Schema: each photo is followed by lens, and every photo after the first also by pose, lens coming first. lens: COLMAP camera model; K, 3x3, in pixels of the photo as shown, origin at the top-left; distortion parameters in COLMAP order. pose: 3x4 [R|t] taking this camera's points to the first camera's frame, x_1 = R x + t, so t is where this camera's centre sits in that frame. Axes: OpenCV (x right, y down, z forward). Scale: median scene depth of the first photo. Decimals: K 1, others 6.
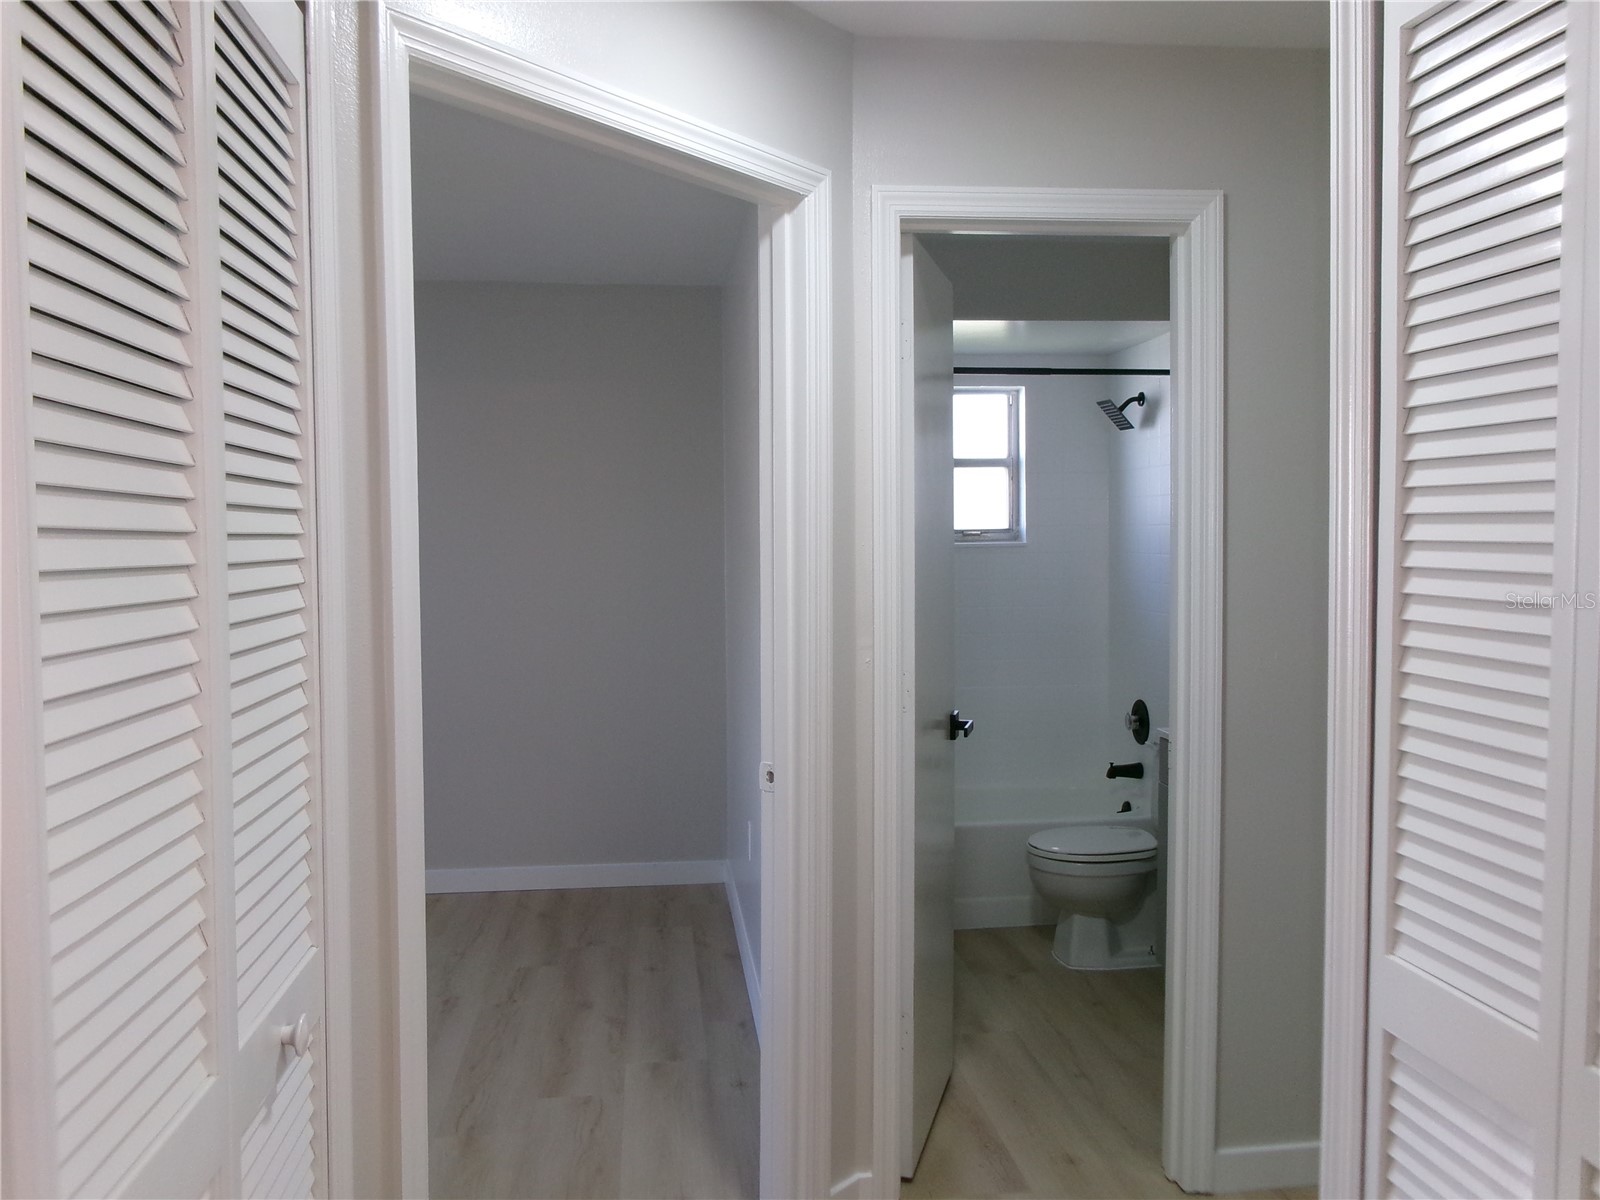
lens RADIAL K [[1304.7, 0, 800.0], [0, 1304.7, 600.0], [0, 0, 1]] dist [-0.009414, 0.039253]
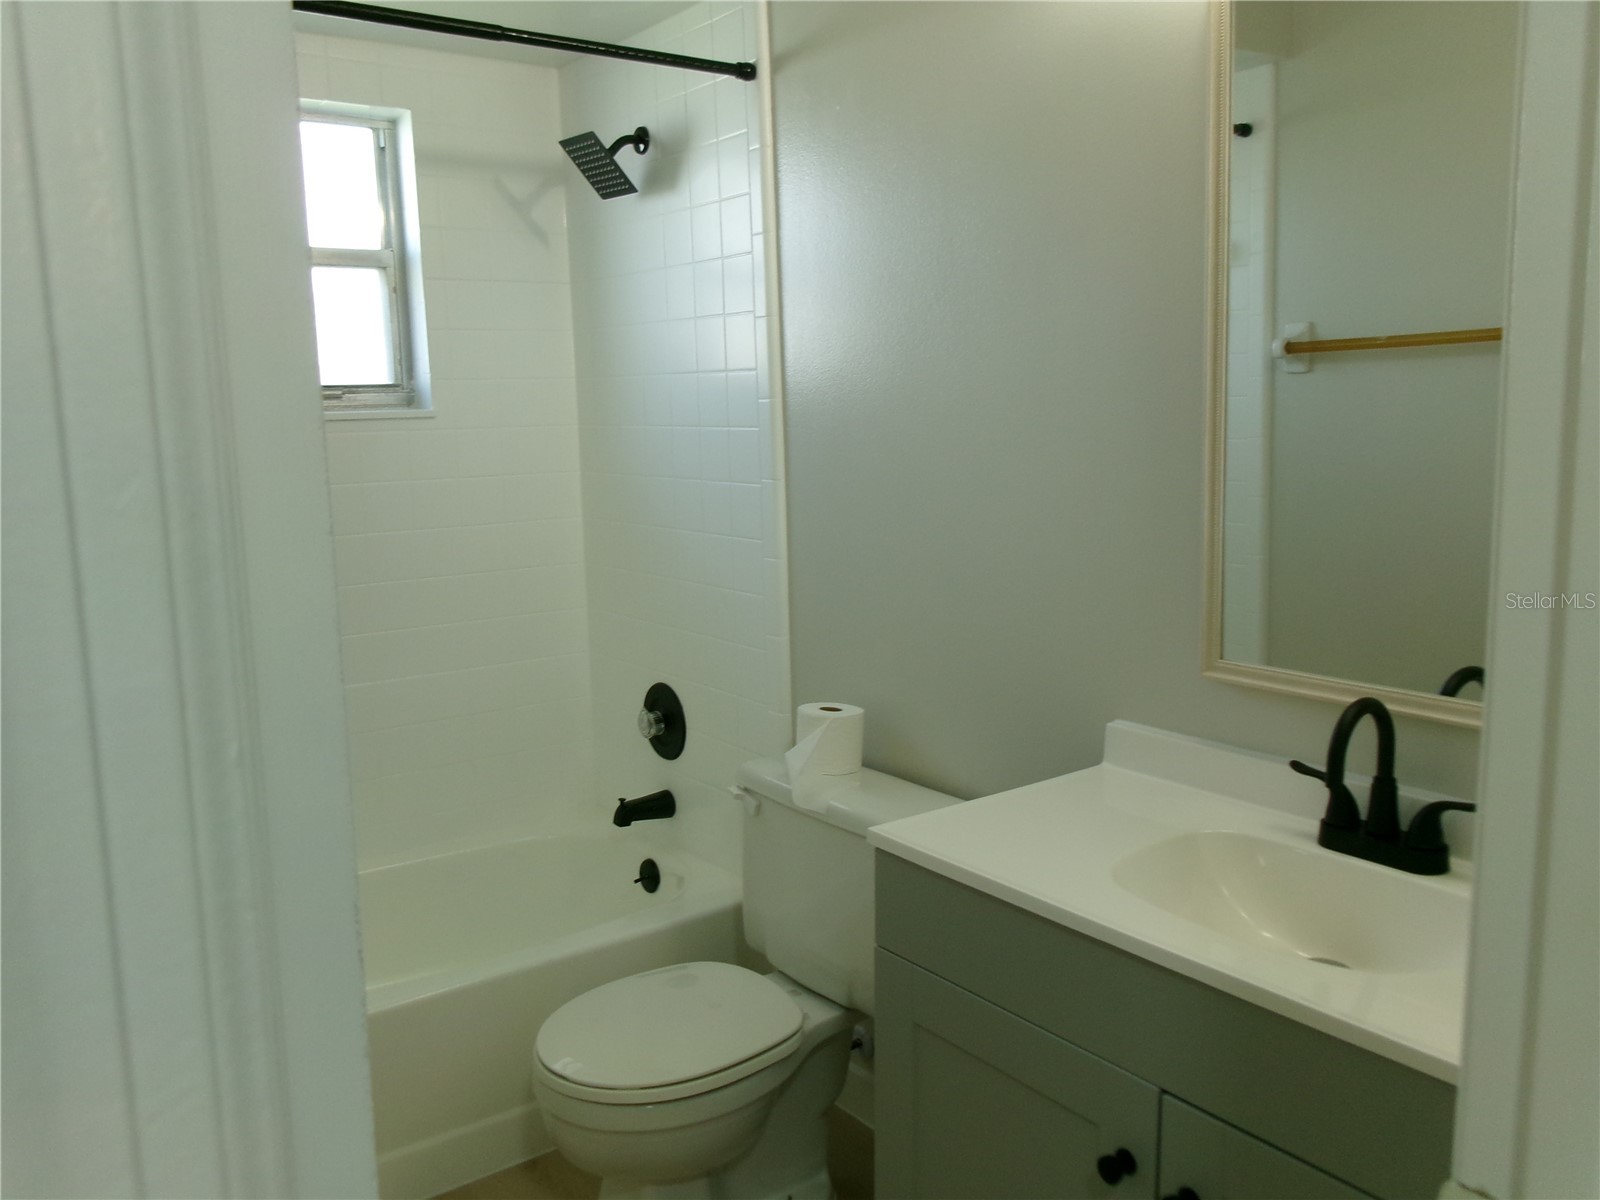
lens RADIAL K [[1304.7, 0, 800.0], [0, 1304.7, 600.0], [0, 0, 1]] dist [-0.009414, 0.039253]
pose [[0.871006, -0.088660, 0.483207, 0.040320], [0.036338, 0.992513, 0.116607, -0.024924], [-0.489927, -0.084006, 0.867706, 0.479005]]
